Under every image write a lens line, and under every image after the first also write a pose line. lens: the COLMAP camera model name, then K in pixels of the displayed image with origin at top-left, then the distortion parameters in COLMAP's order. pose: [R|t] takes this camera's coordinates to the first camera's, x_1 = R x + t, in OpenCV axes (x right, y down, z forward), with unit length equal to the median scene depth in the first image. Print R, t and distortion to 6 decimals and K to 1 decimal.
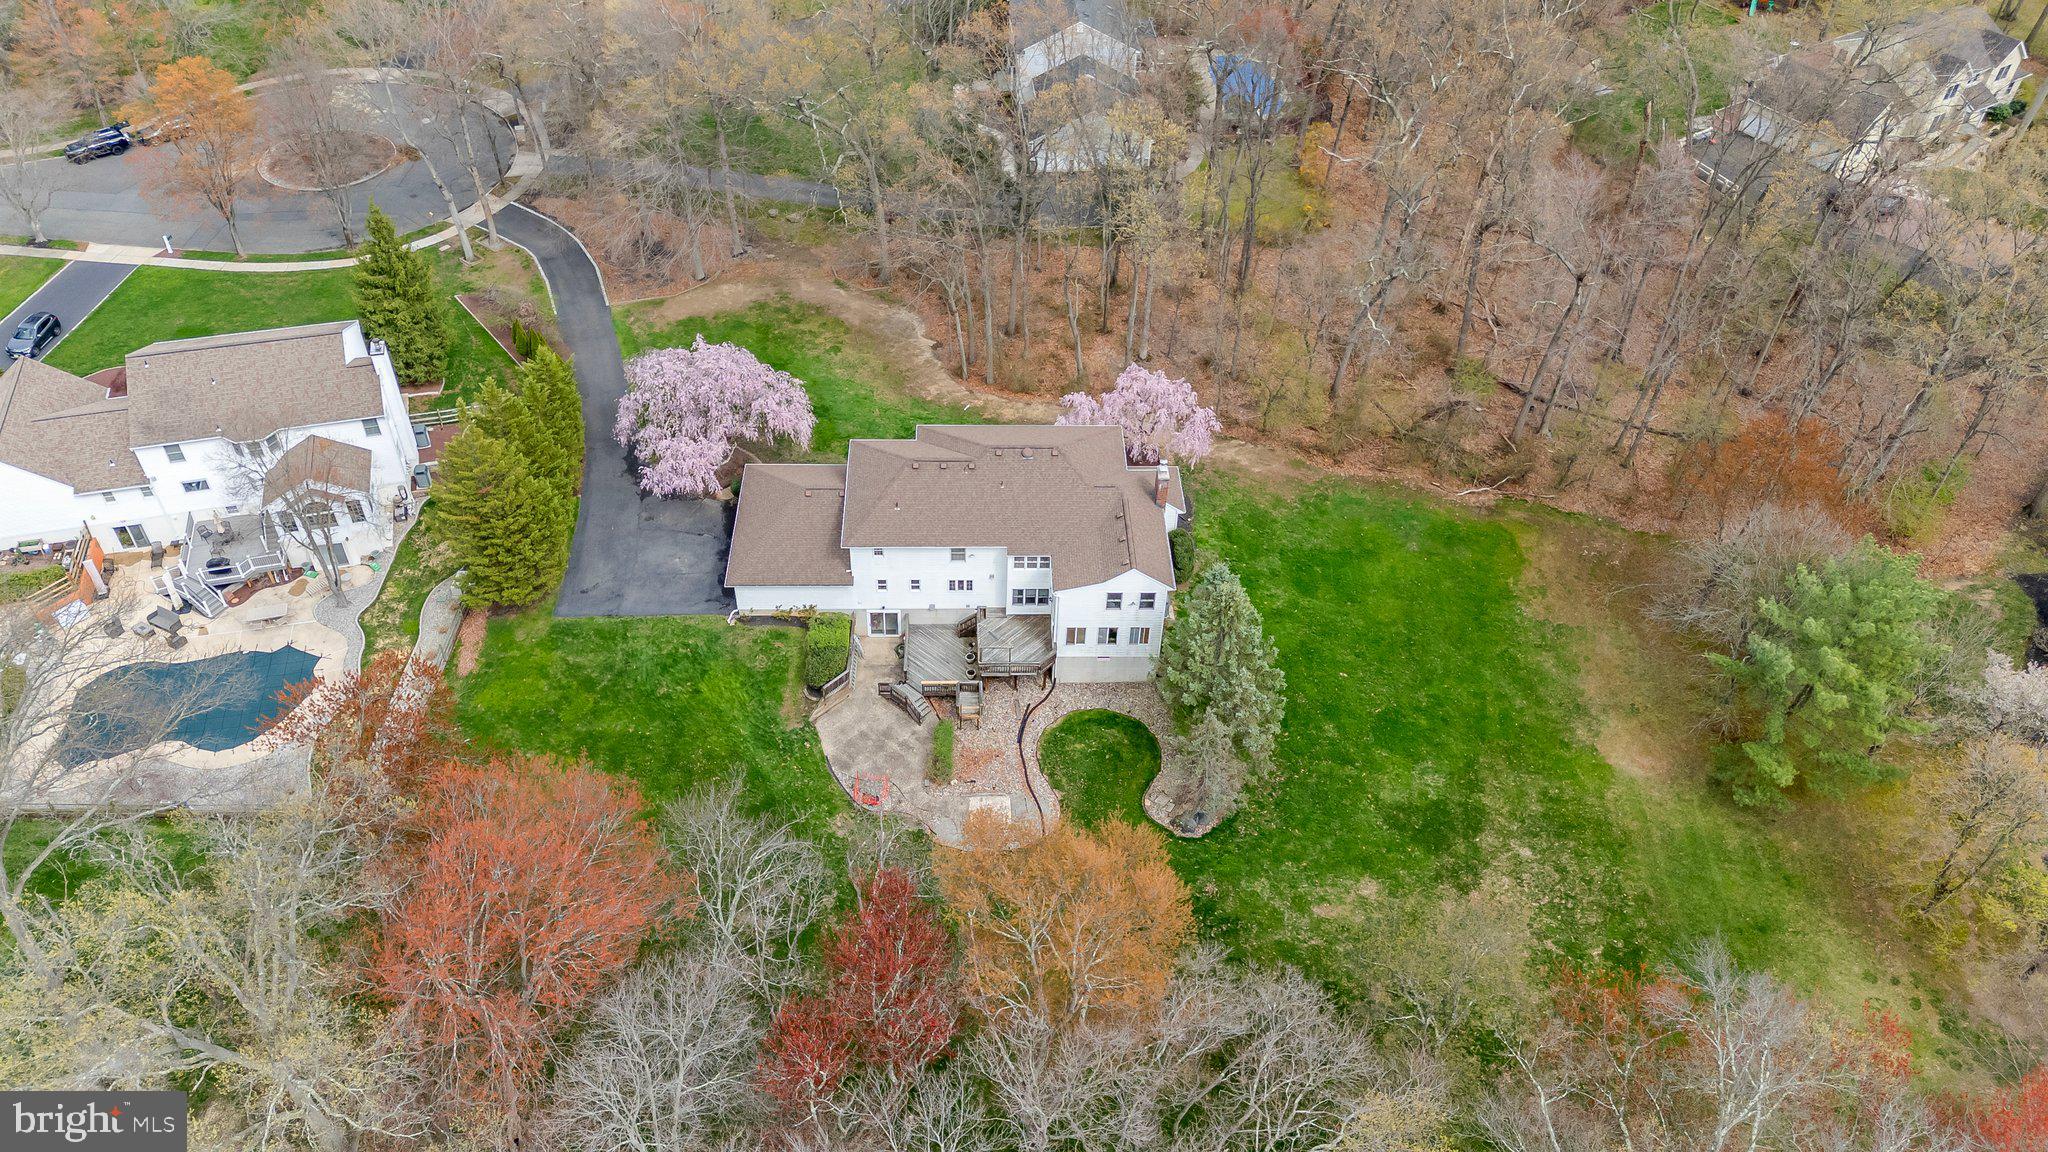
lens RADIAL K [[1500.6, 0, 1024.0], [0, 1500.6, 576.0], [0, 0, 1]] dist [0.070611, -0.061759]
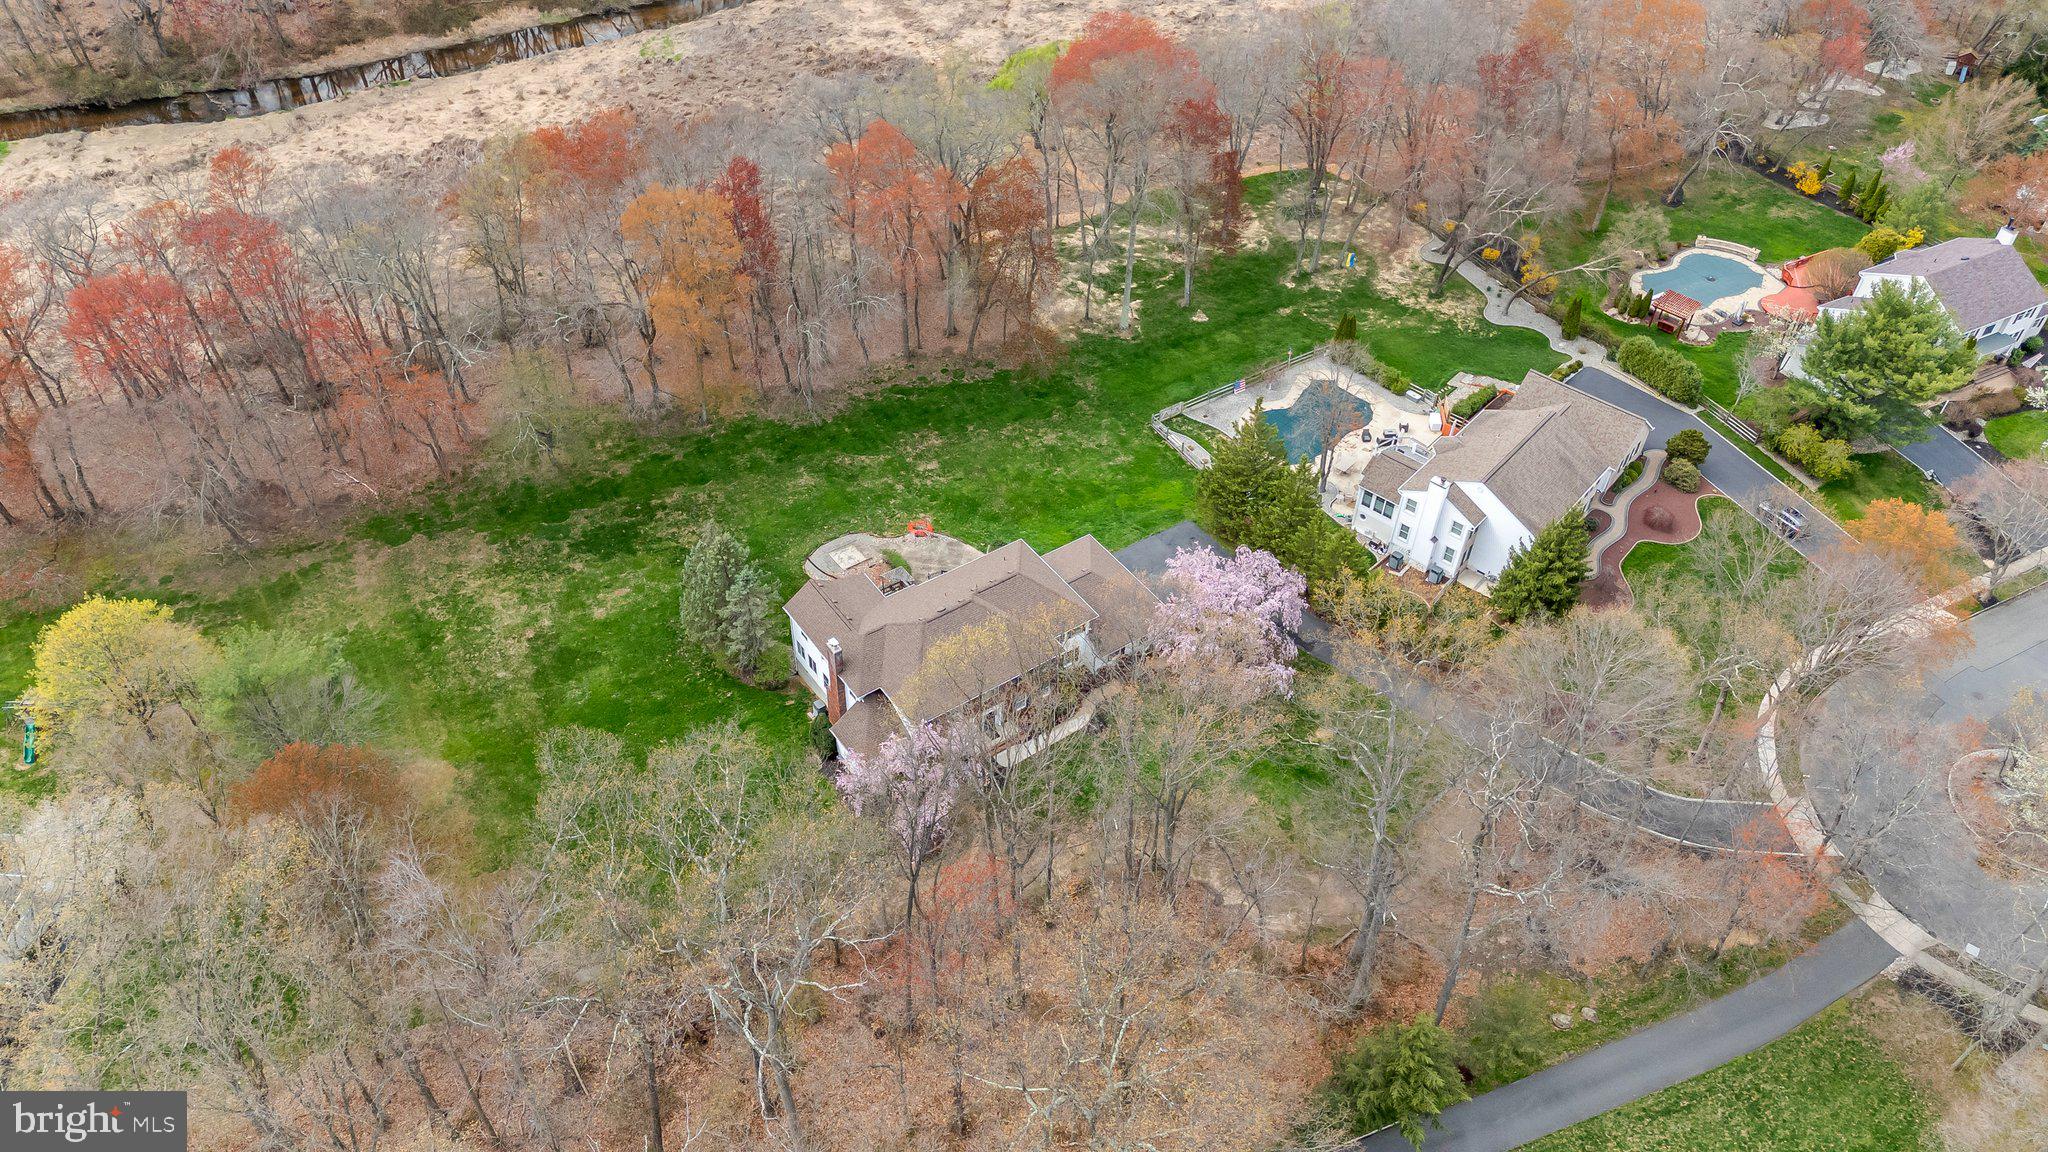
lens RADIAL K [[1487.7, 0, 1024.0], [0, 1487.7, 576.0], [0, 0, 1]] dist [0.109372, -0.112974]
pose [[-0.835367, 0.348686, -0.424947, 0.446685], [-0.404073, 0.134591, 0.904771, -1.198877], [0.372675, 0.927525, 0.028461, 0.962652]]
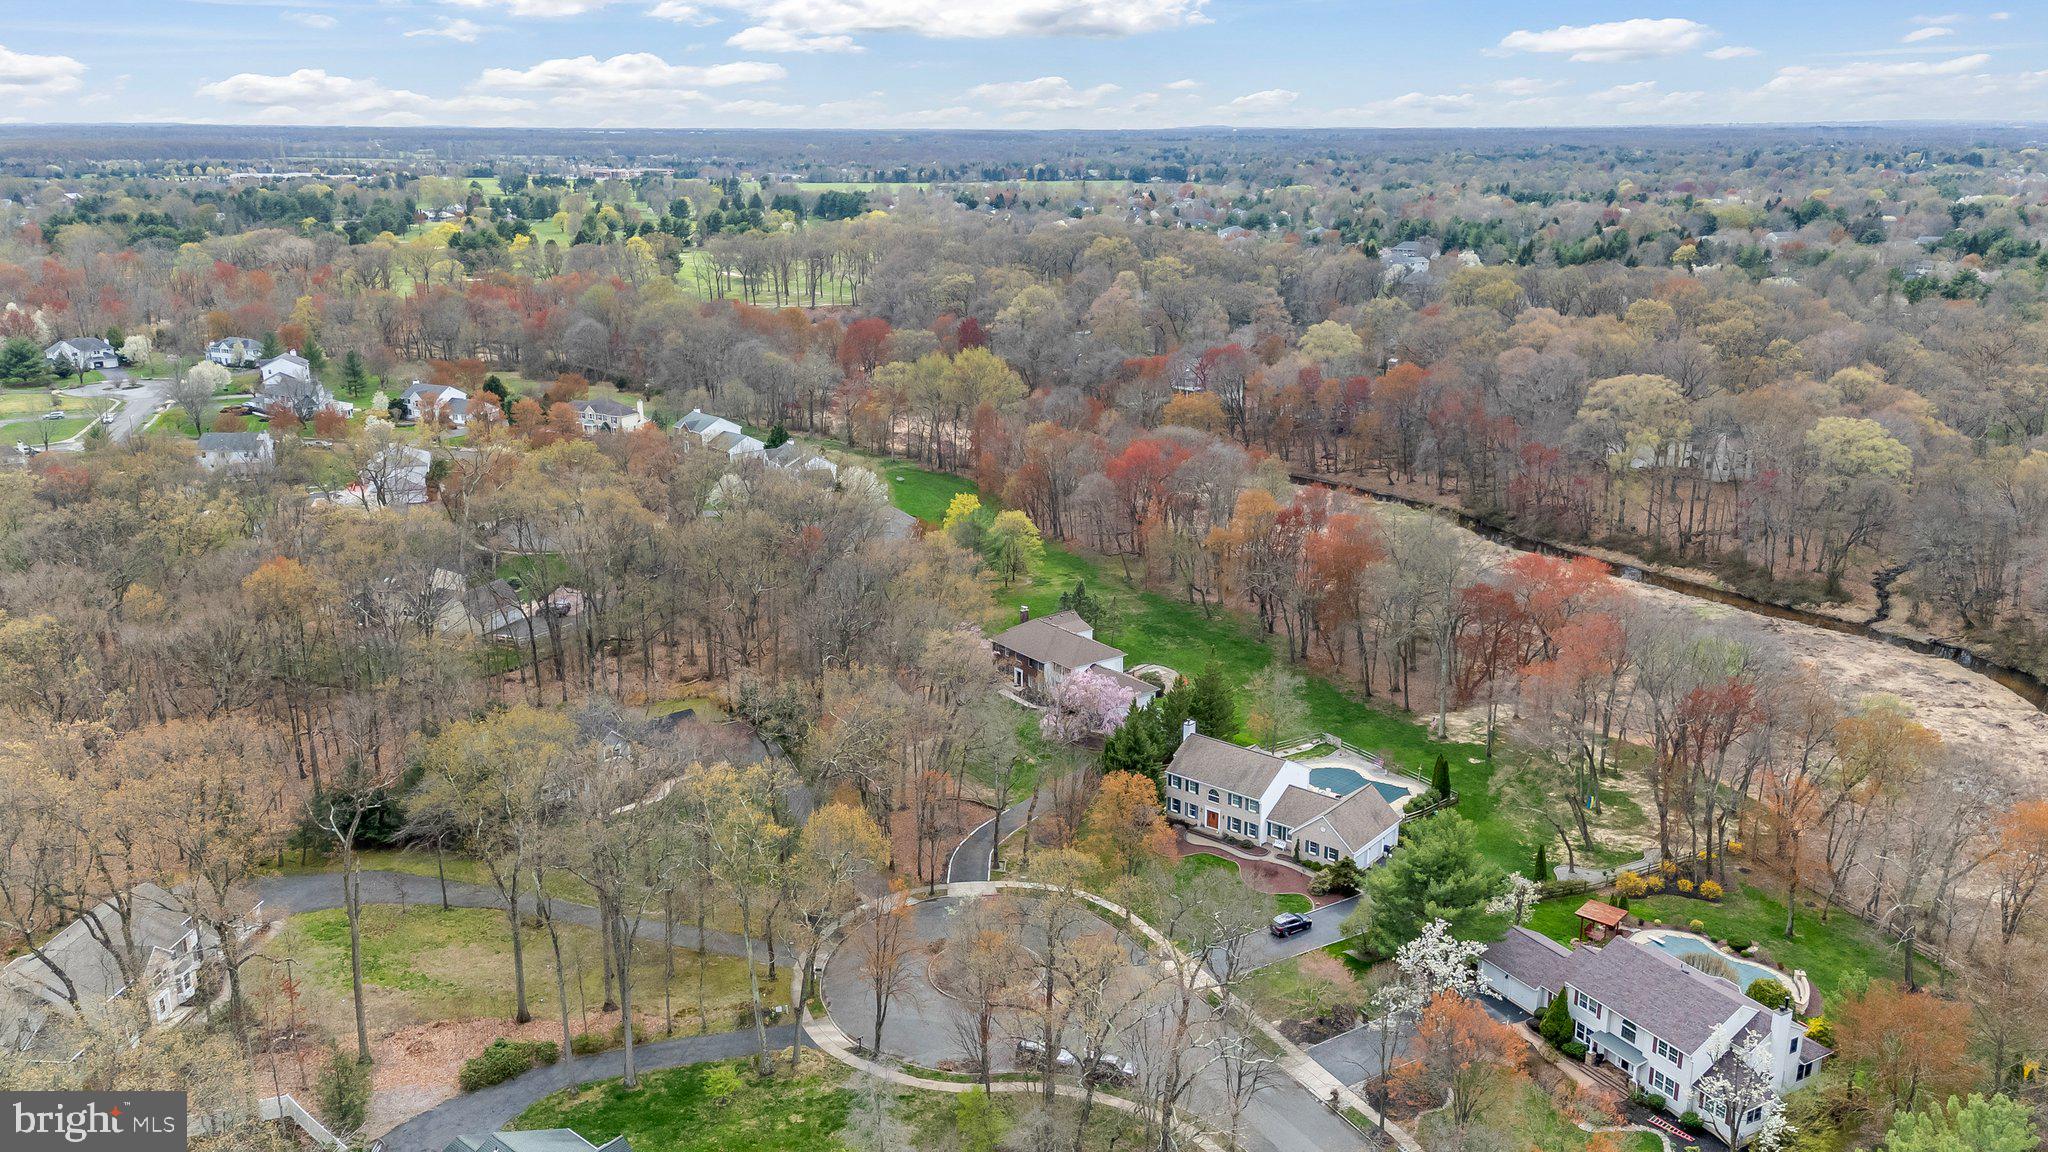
lens RADIAL K [[1554.9, 0, 1022.6], [0, 1554.9, 537.4], [0, 0, 1]] dist [0.111561, -0.144883]
pose [[-0.569069, -0.234676, 0.788091, -1.892942], [0.546822, 0.607782, 0.575836, -1.615380], [-0.614123, 0.758636, -0.217543, 1.457964]]
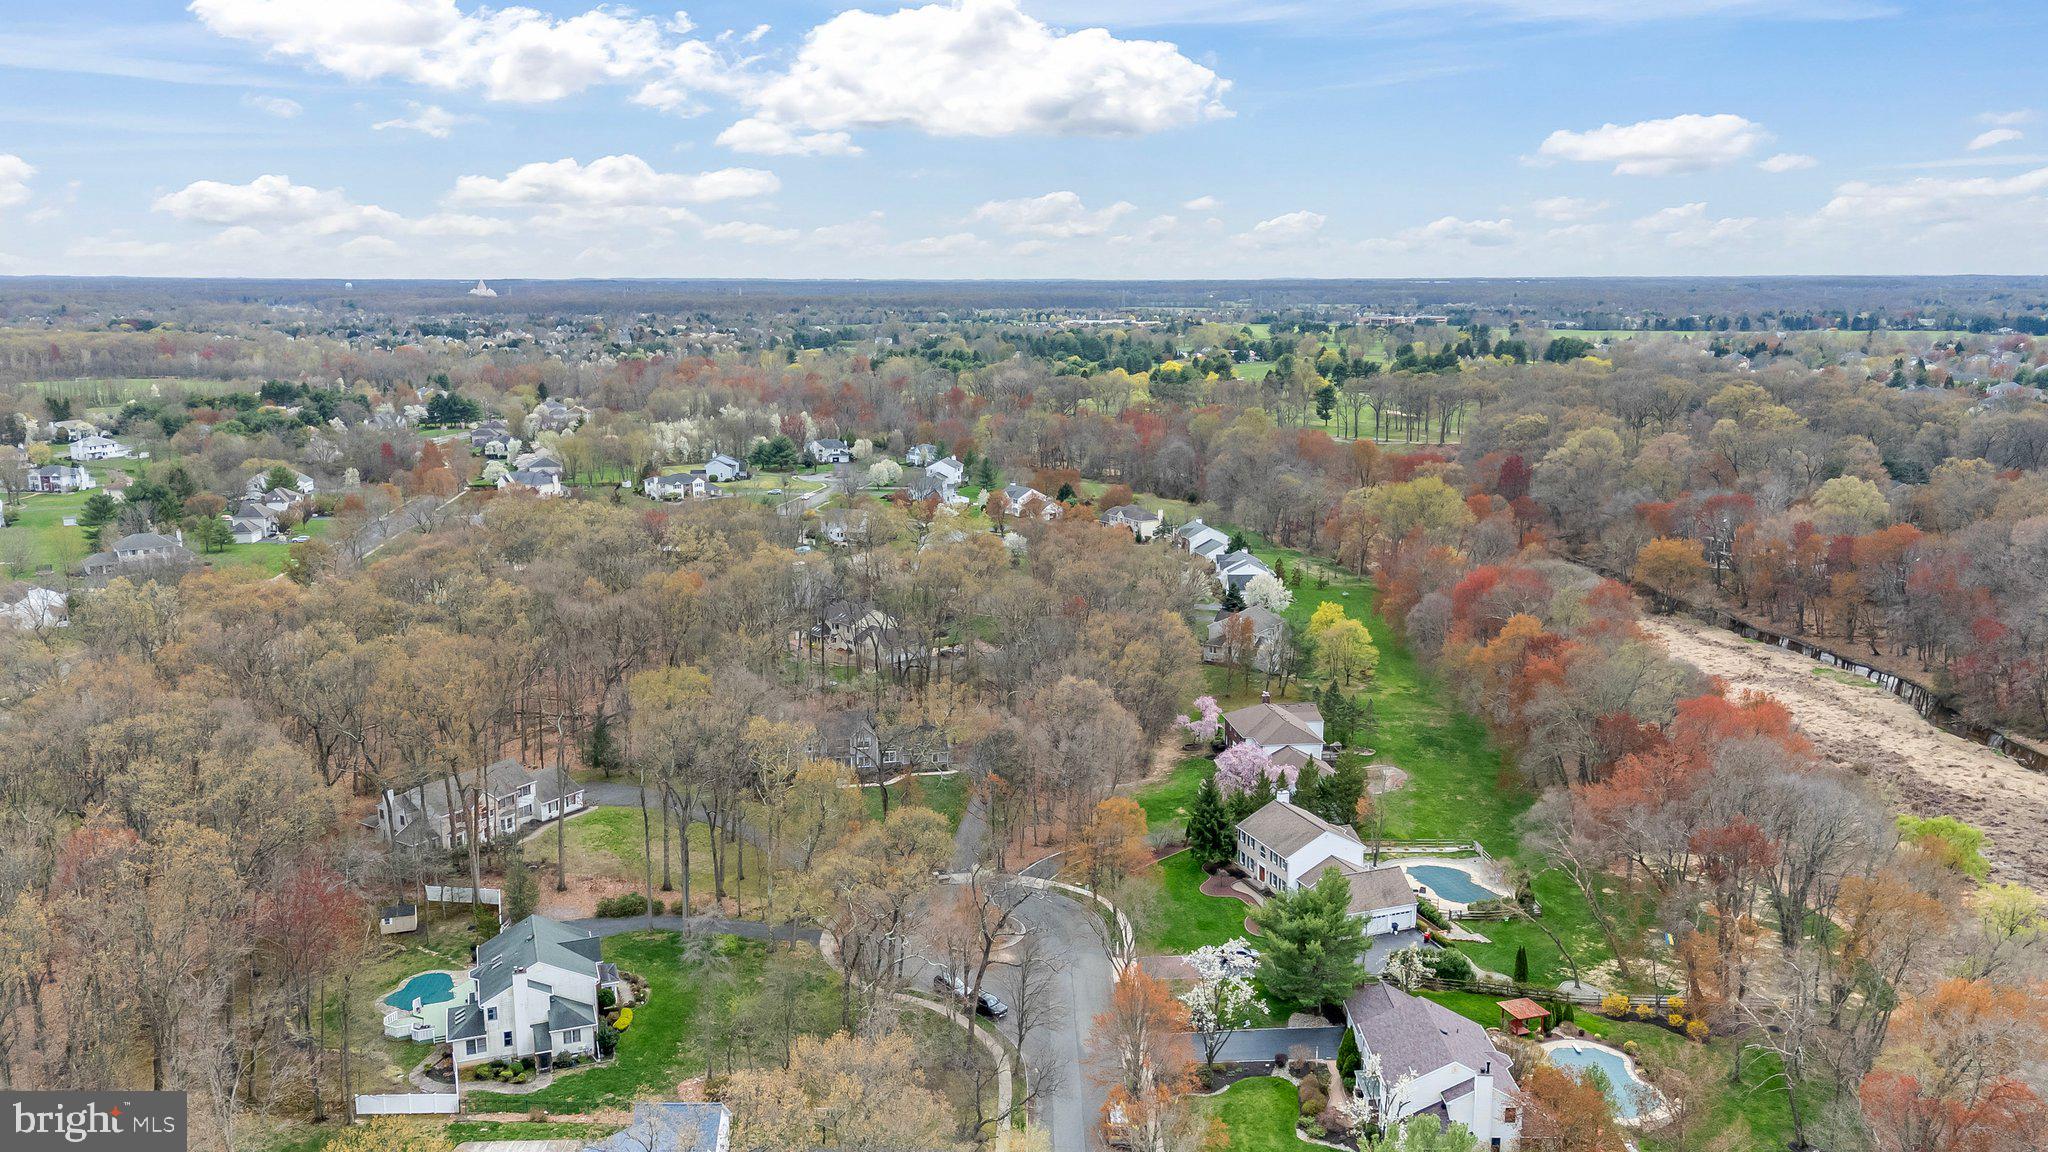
lens RADIAL K [[1554.9, 0, 1022.6], [0, 1554.9, 537.4], [0, 0, 1]] dist [0.111561, -0.144883]
pose [[-0.090571, -0.190299, 0.977539, -2.605713], [0.674908, 0.710066, 0.200761, -1.150565], [-0.732322, 0.677932, 0.064123, 0.937723]]
